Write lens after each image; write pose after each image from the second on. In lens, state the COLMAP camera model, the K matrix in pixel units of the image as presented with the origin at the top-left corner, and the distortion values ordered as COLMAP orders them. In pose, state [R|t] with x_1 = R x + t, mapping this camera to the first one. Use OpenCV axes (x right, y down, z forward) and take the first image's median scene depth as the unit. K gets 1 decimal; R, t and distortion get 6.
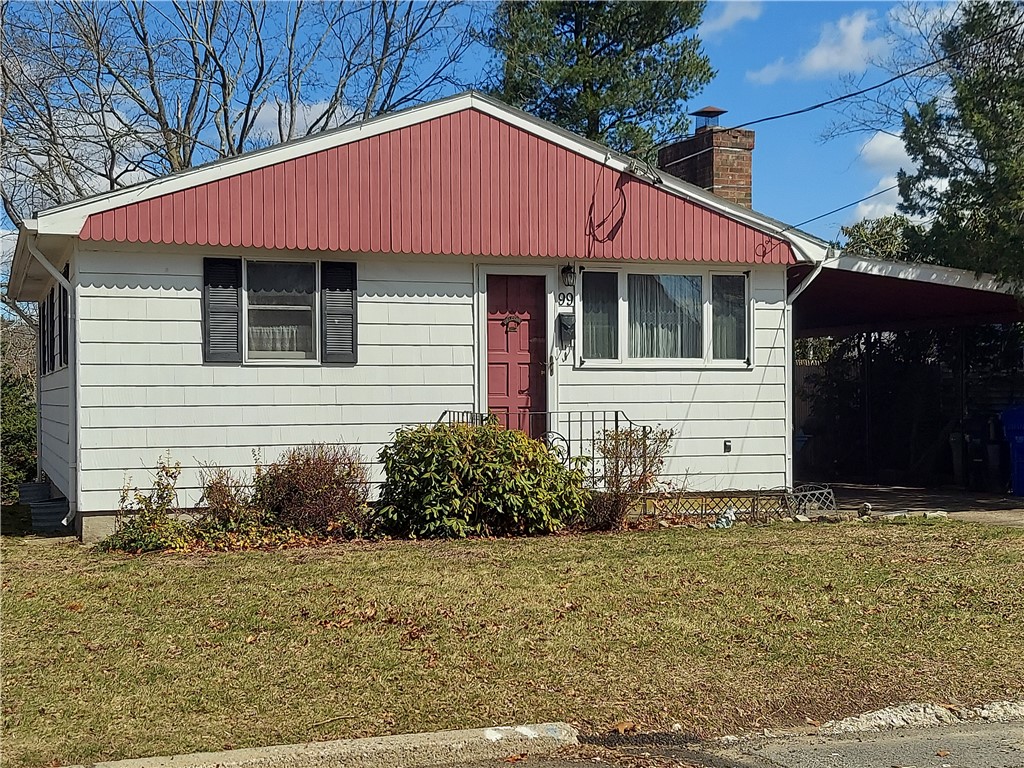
lens RADIAL K [[1066.3, 0, 512.0], [0, 1066.3, 365.7], [0, 0, 1]] dist [0.094429, -0.001122]
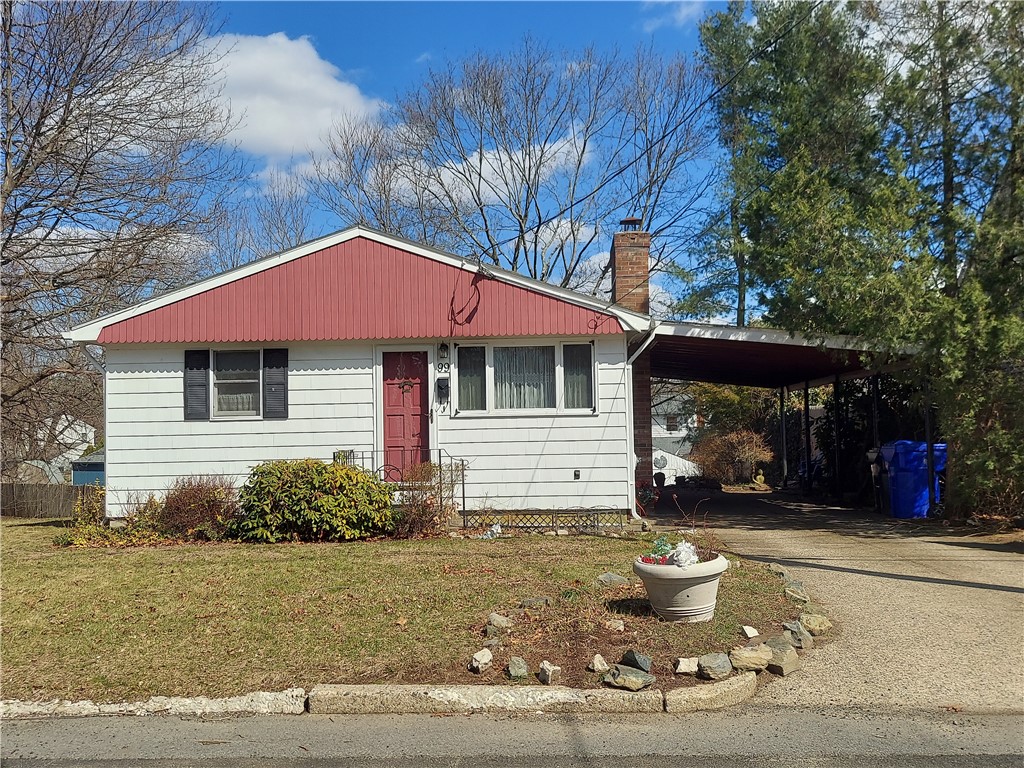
lens RADIAL K [[733.8, 0, 512.0], [0, 733.8, 389.8], [0, 0, 1]] dist [0.116861, -0.156922]
pose [[0.954103, -0.030484, -0.297922, 0.421141], [0.020875, 0.999156, -0.035382, 0.001818], [0.298749, 0.027539, 0.953934, 0.123839]]
